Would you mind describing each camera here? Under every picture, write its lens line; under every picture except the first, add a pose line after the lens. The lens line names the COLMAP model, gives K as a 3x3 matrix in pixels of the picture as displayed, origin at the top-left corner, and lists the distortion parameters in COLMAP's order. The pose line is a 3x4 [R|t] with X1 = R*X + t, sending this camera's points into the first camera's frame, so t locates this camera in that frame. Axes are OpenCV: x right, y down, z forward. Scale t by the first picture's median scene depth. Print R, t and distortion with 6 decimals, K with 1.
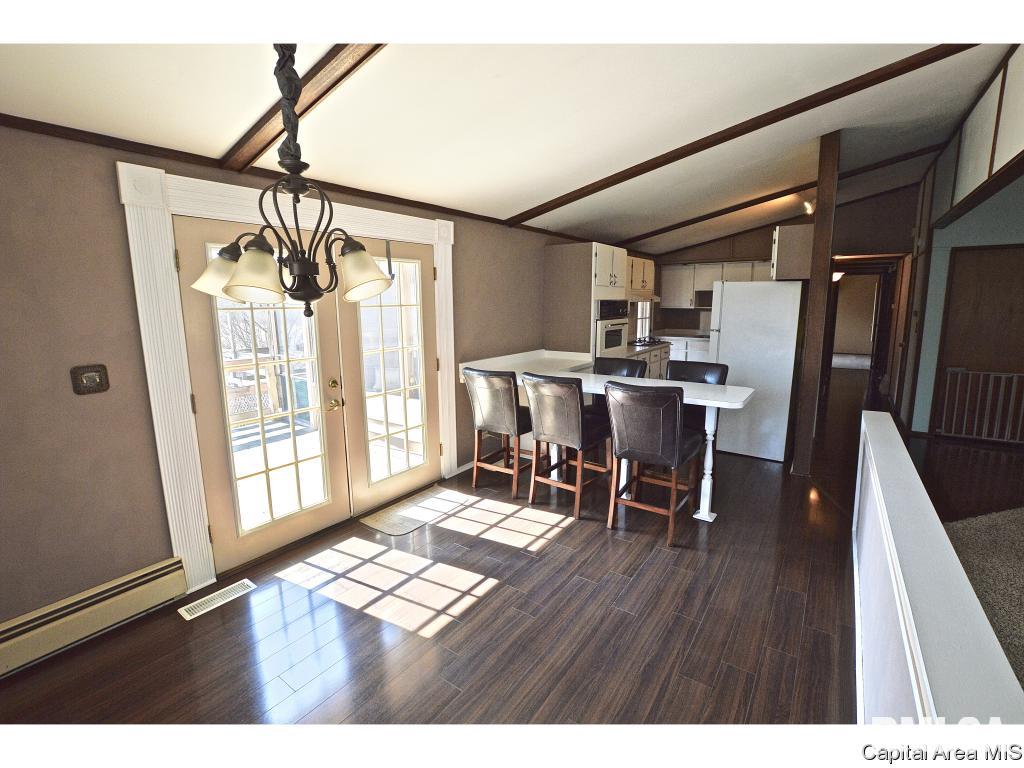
lens RADIAL K [[466.6, 0, 528.1], [0, 466.6, 377.2], [0, 0, 1]] dist [-0.039295, 0.006206]
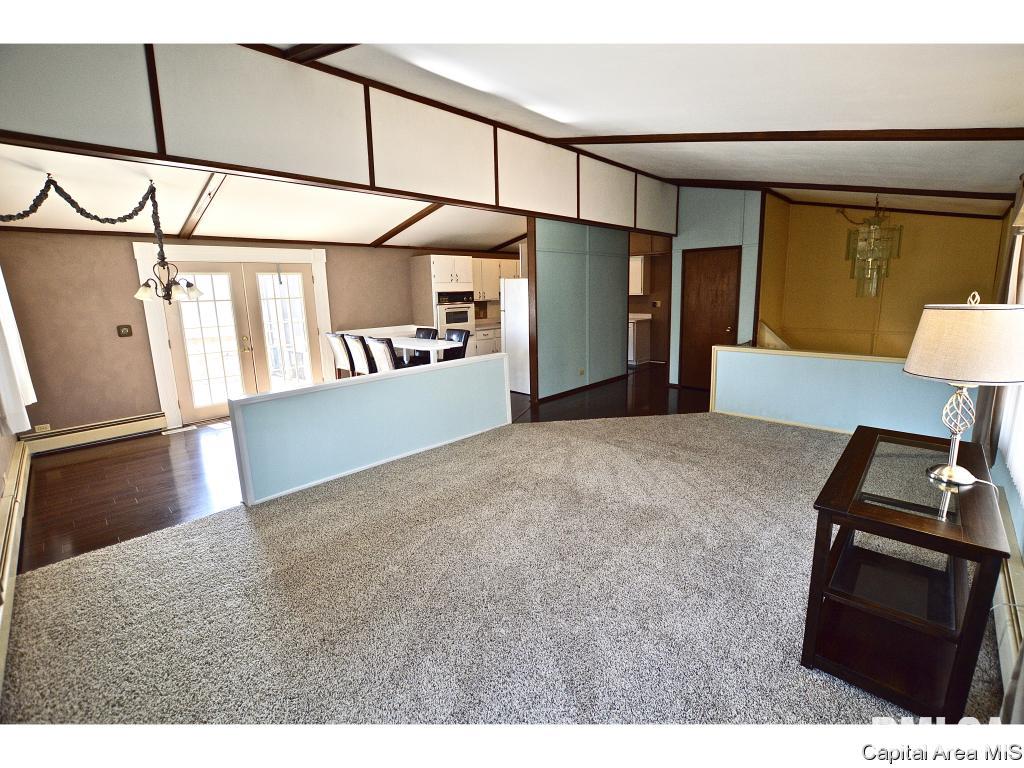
lens RADIAL K [[466.6, 0, 528.1], [0, 466.6, 377.2], [0, 0, 1]] dist [-0.039295, 0.006206]
pose [[0.989427, 0.014559, -0.144300, 0.904703], [-0.010615, 0.999550, 0.028060, 0.094129], [0.144643, -0.026232, 0.989136, -0.656708]]
